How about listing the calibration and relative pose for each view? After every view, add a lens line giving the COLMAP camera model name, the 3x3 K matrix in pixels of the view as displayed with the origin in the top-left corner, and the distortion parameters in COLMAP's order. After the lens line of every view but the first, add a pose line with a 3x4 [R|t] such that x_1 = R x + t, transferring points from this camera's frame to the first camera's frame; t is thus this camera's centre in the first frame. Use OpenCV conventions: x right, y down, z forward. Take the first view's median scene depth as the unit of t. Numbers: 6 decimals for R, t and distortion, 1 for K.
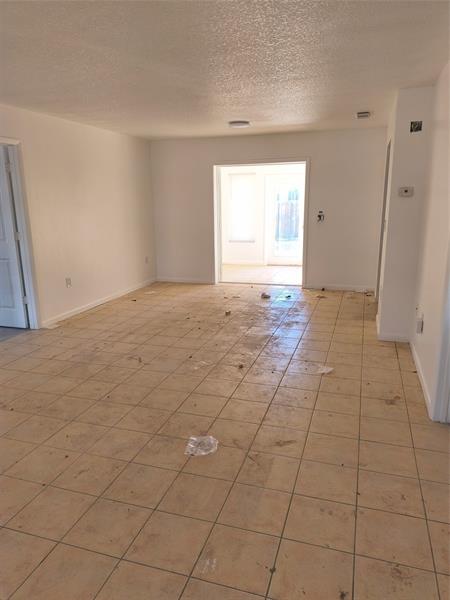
lens RADIAL K [[430.0, 0, 225.0], [0, 430.0, 300.0], [0, 0, 1]] dist [0.006341, -0.006938]
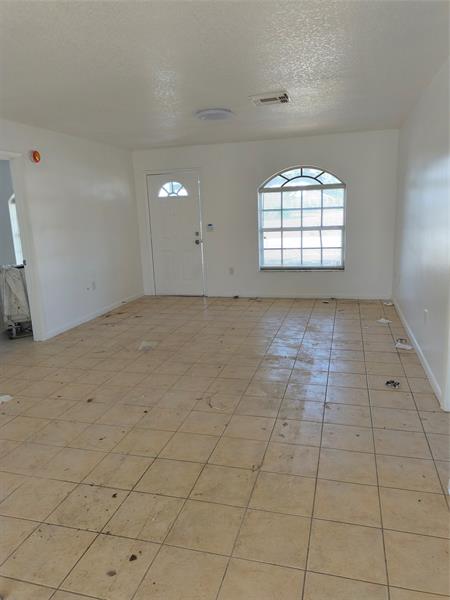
lens RADIAL K [[430.0, 0, 225.0], [0, 430.0, 300.0], [0, 0, 1]] dist [0.006341, -0.006938]
pose [[-0.997778, 0.061503, -0.025625, -0.216875], [0.044378, 0.900332, 0.432936, -0.378117], [0.049698, 0.430837, -0.901060, 1.631642]]
